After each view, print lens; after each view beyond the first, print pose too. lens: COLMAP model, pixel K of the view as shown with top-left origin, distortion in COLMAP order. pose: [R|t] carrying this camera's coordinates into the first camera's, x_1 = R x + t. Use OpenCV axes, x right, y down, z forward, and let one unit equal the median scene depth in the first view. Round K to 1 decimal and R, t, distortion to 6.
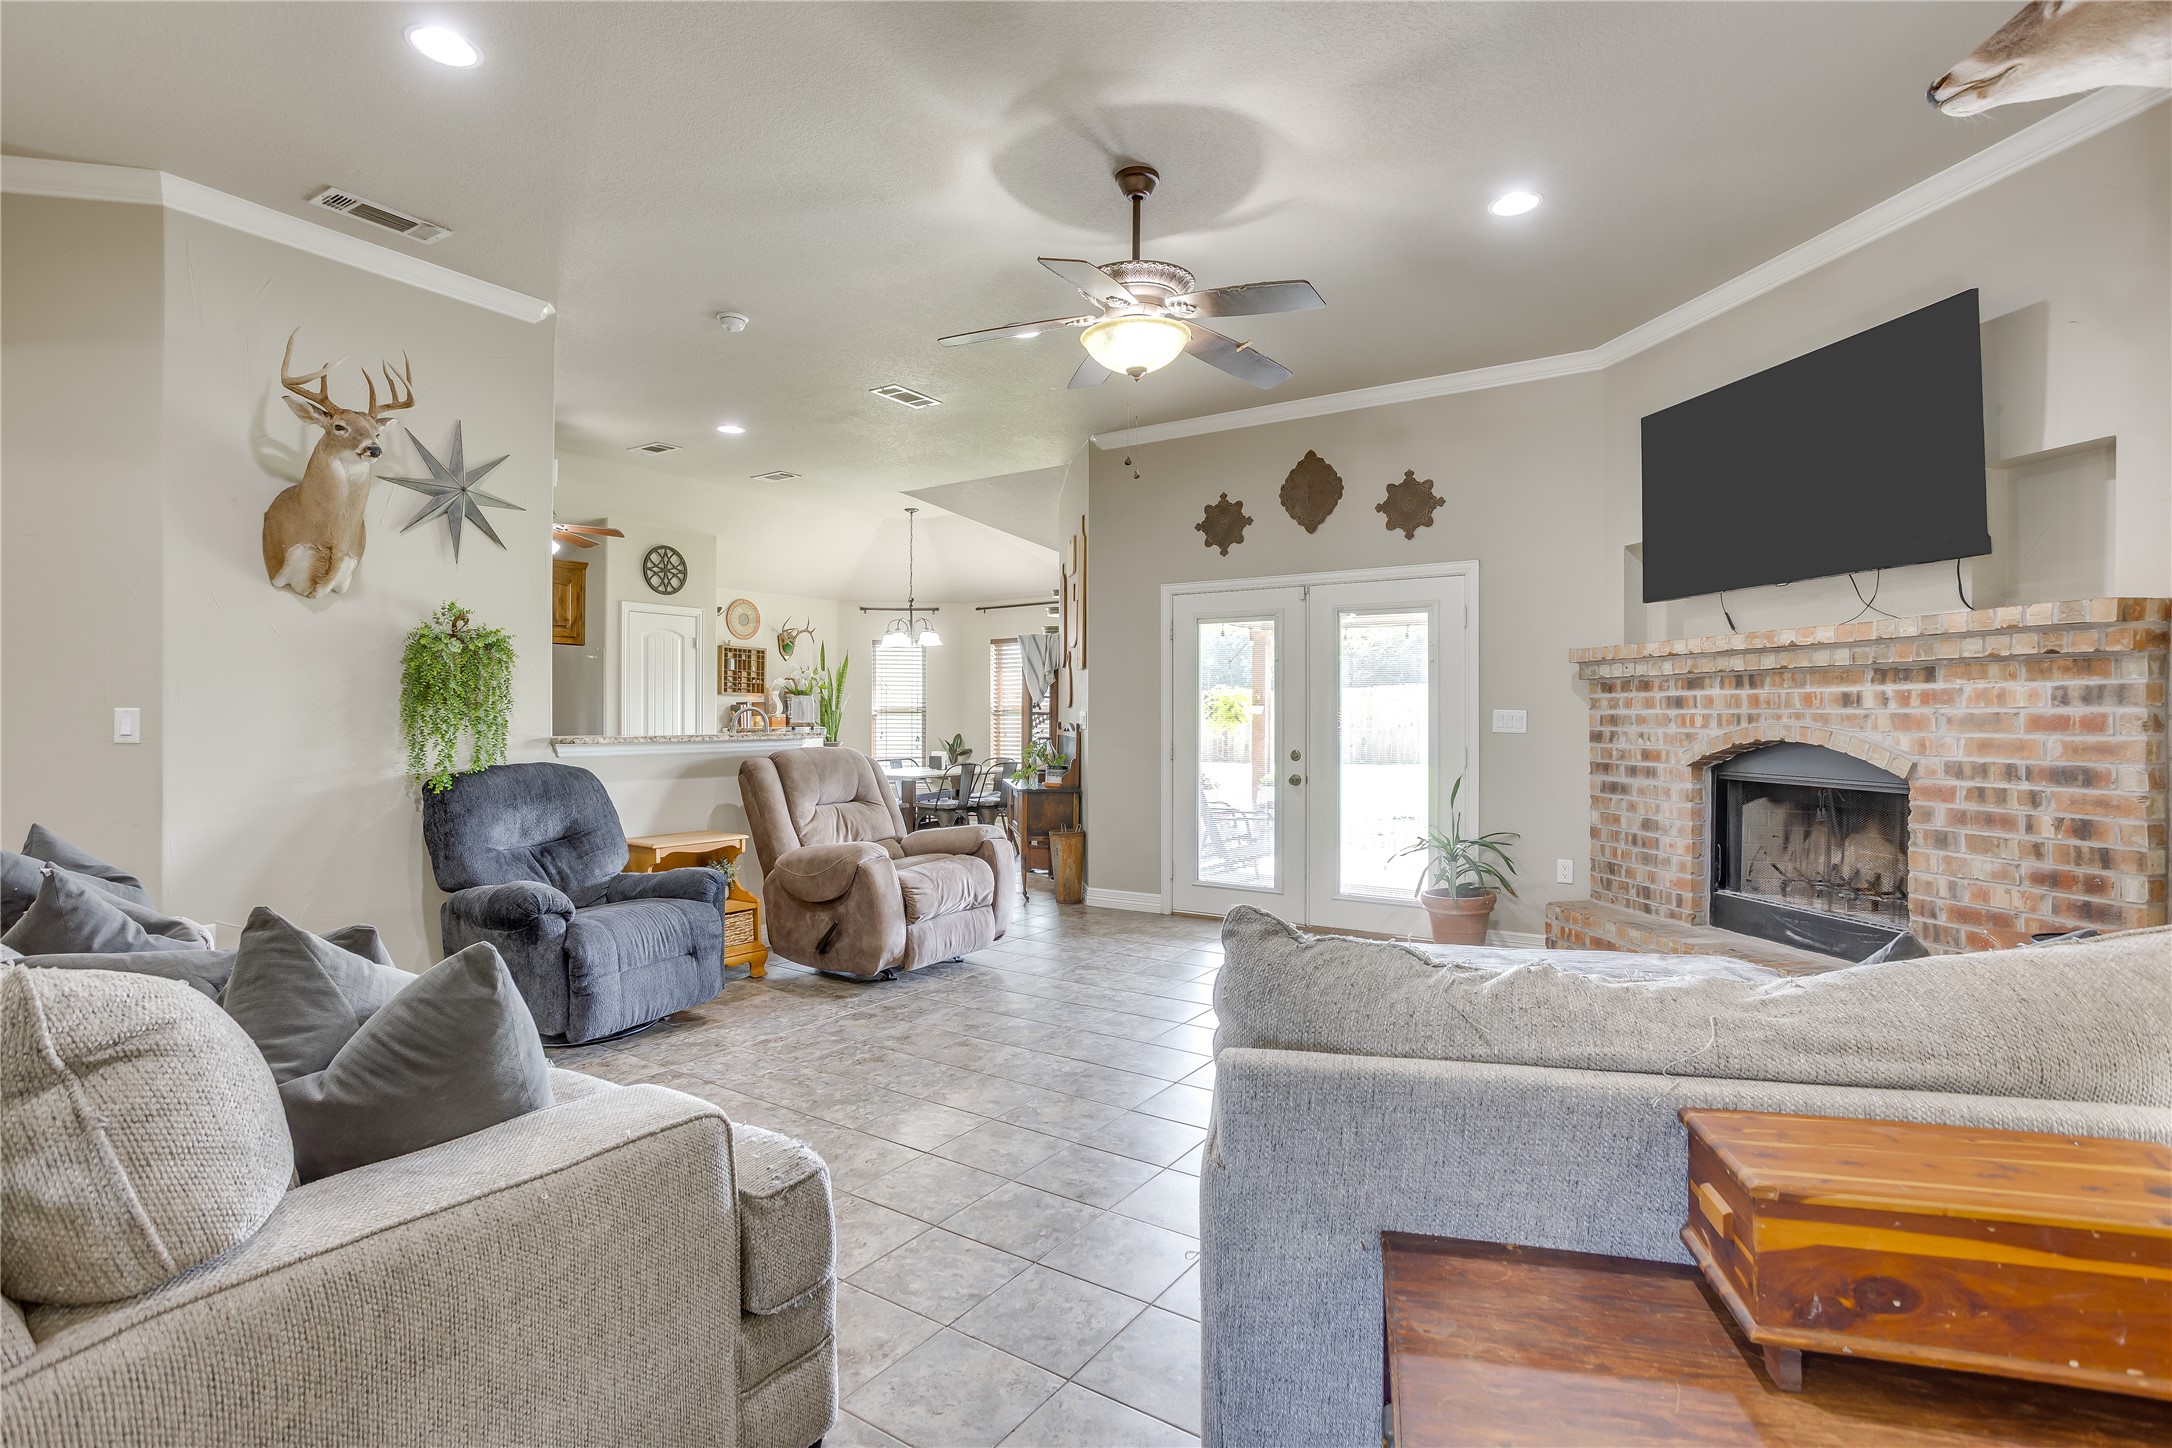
lens RADIAL K [[1057.5, 0, 1069.7], [0, 1057.5, 726.8], [0, 0, 1]] dist [-0.041225, 0.024717]
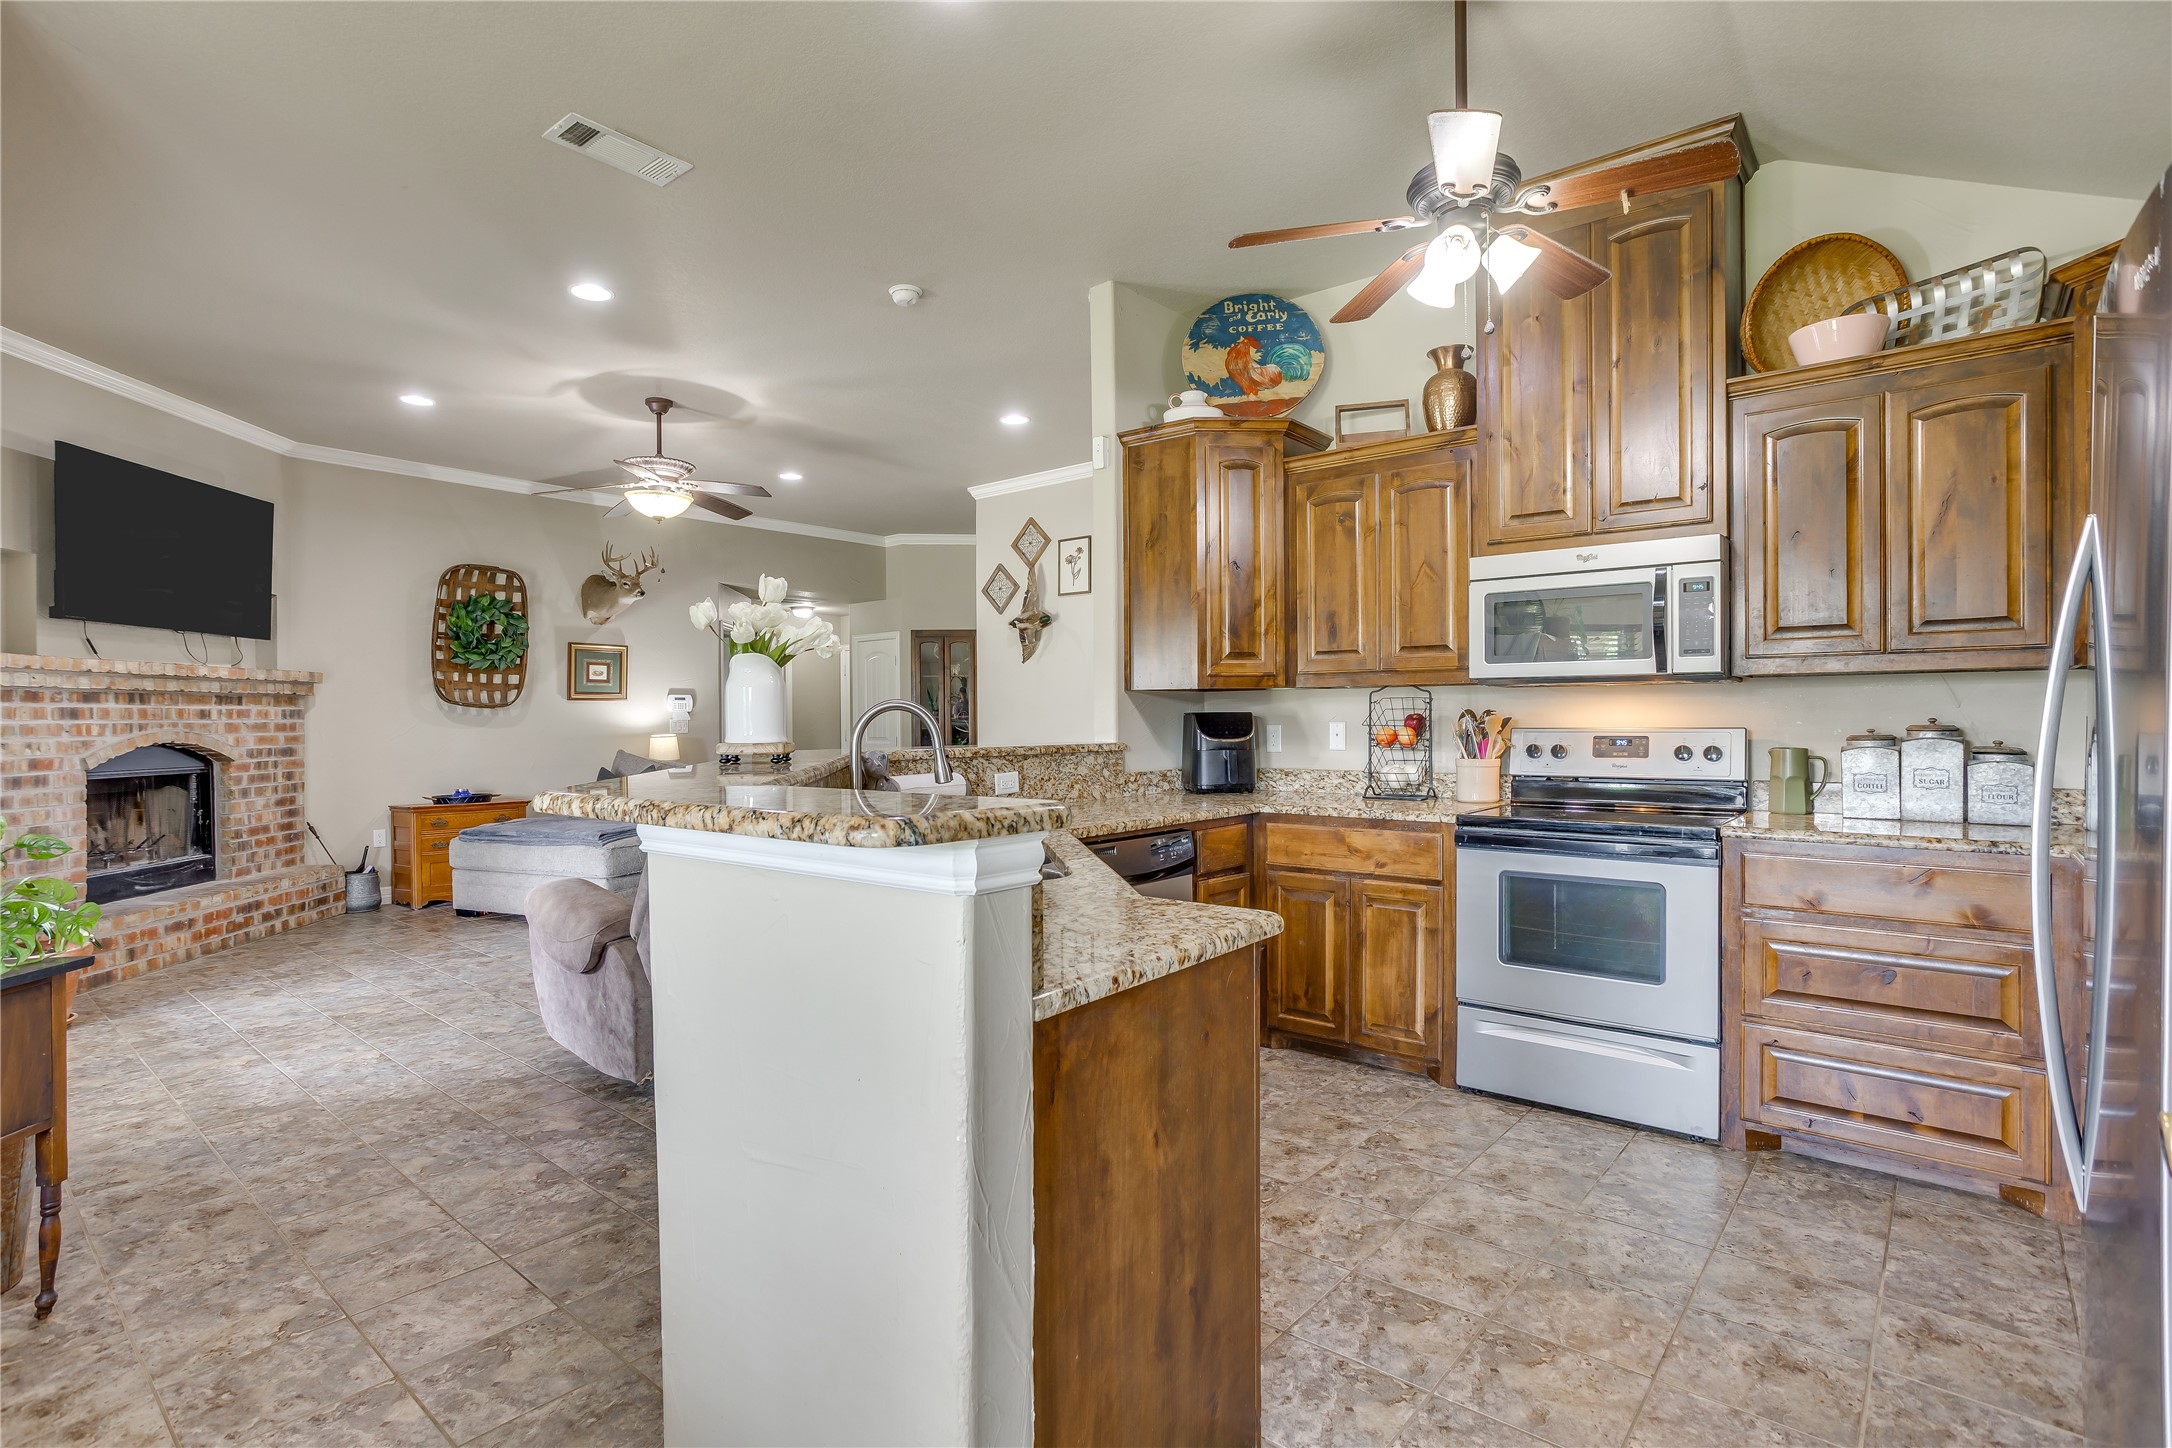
lens RADIAL K [[1057.5, 0, 1076.0], [0, 1057.5, 716.1], [0, 0, 1]] dist [-0.041225, 0.024717]
pose [[-0.994473, 0.008158, 0.104679, -0.574070], [0.009333, 0.999899, 0.010744, -0.022256], [-0.104581, 0.011662, -0.994448, 1.935047]]
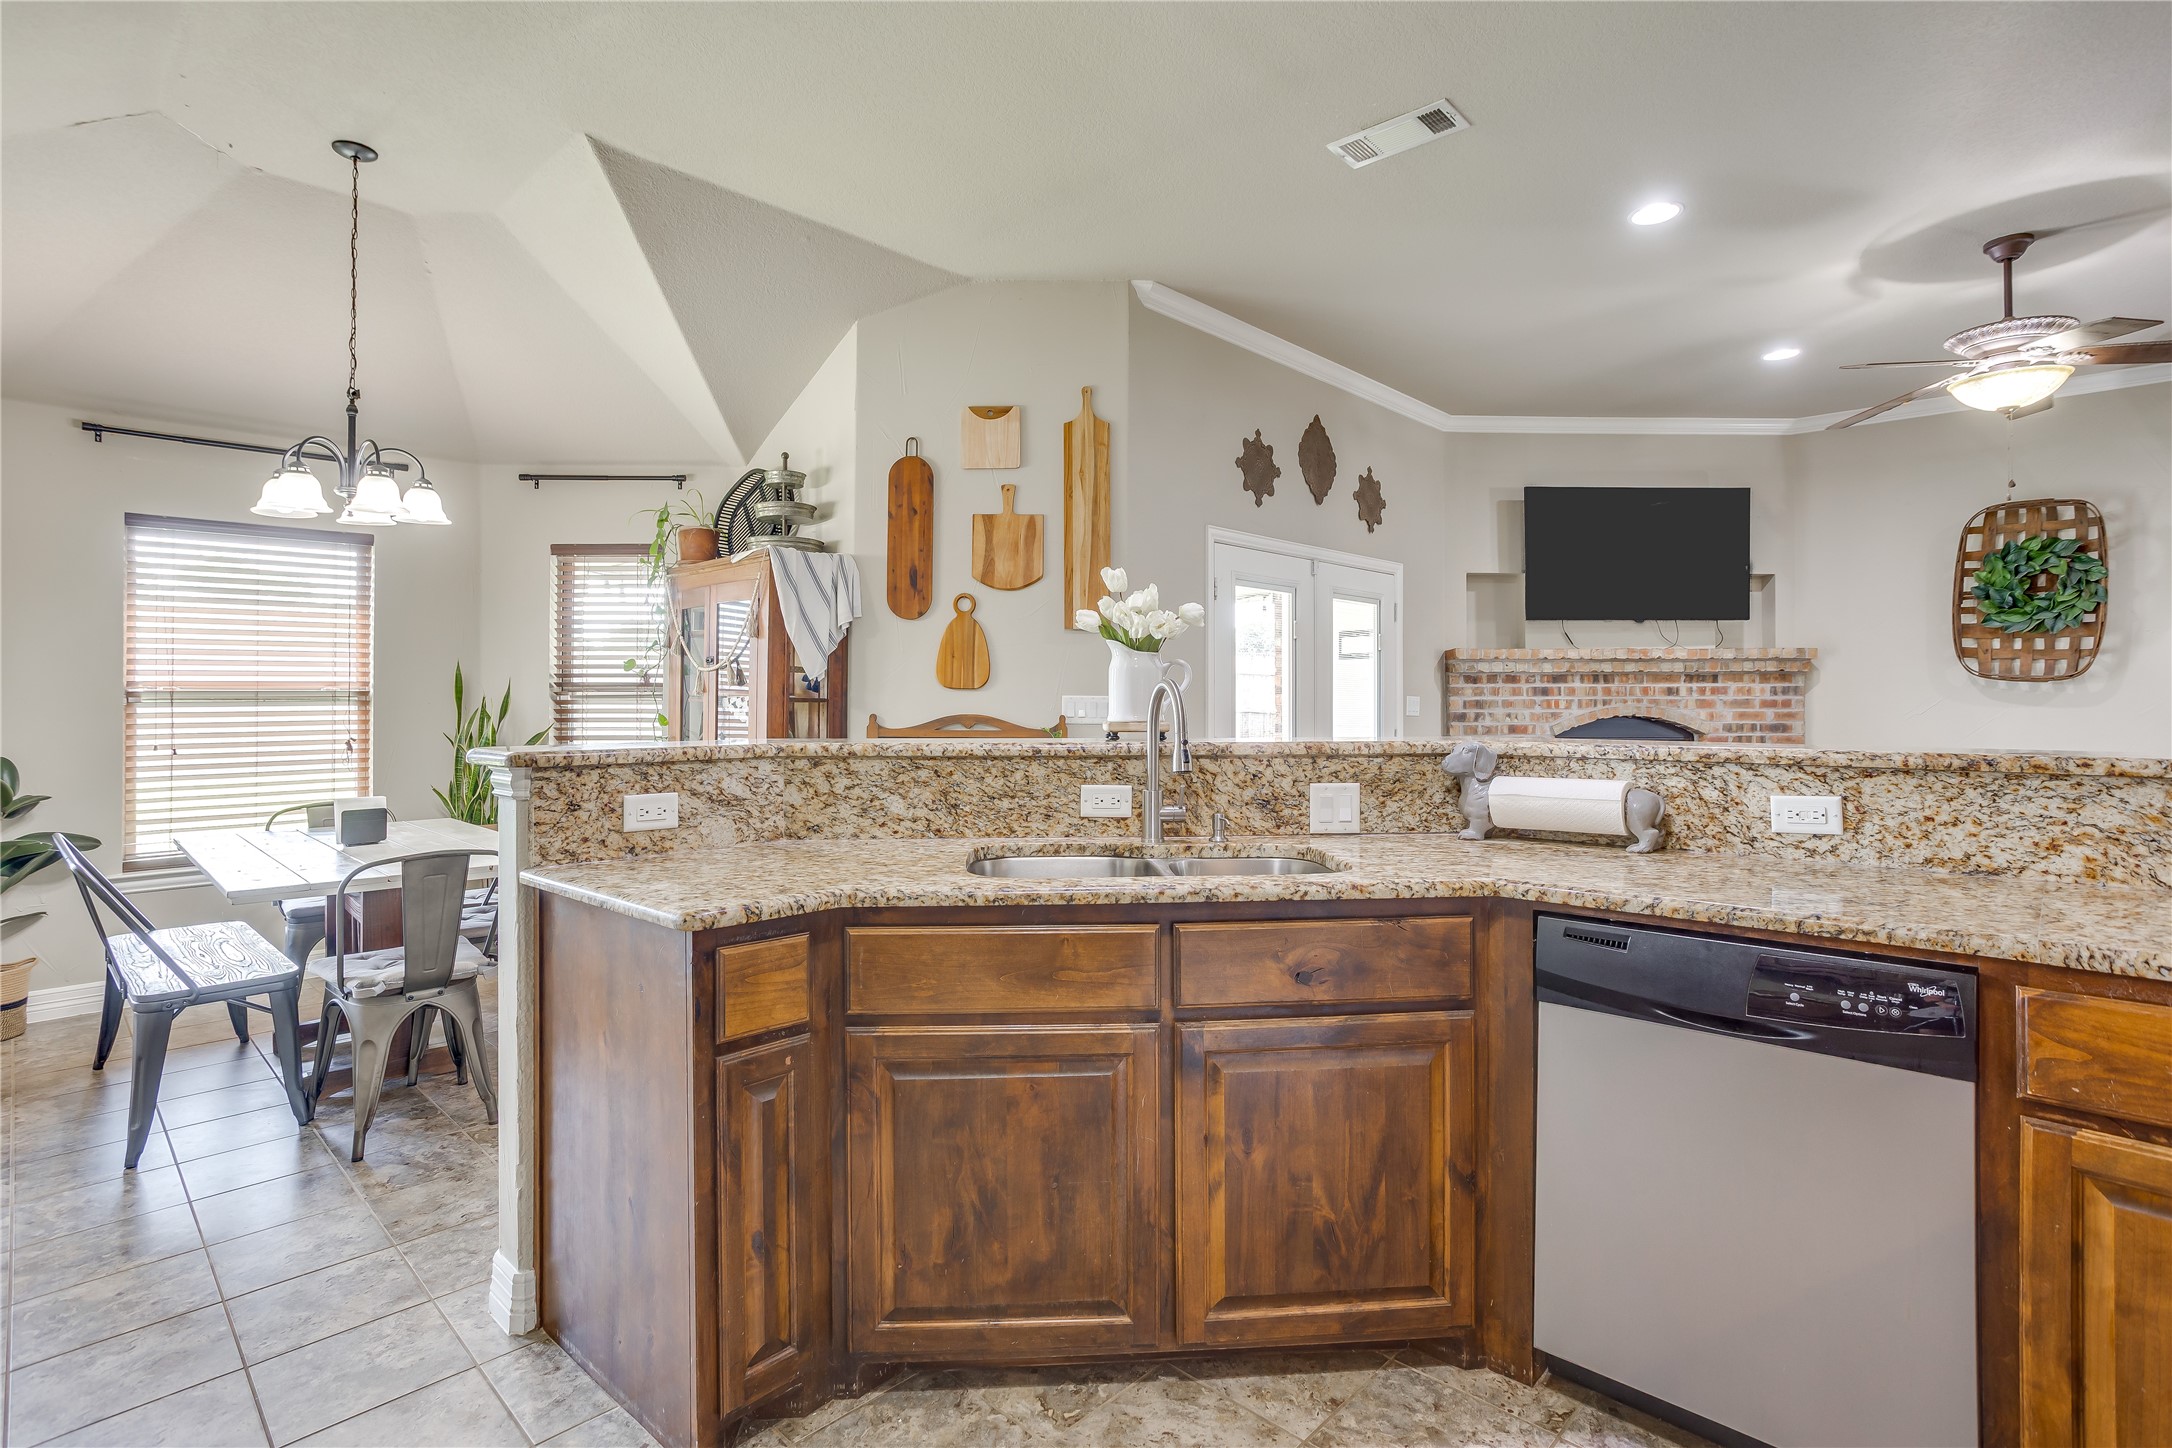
lens RADIAL K [[1057.5, 0, 1088.1], [0, 1057.5, 705.3], [0, 0, 1]] dist [-0.041225, 0.024717]
pose [[0.153419, -0.003321, 0.988156, -0.927088], [0.013249, 0.999911, 0.001303, -0.014305], [-0.988072, 0.012892, 0.153449, 1.366511]]
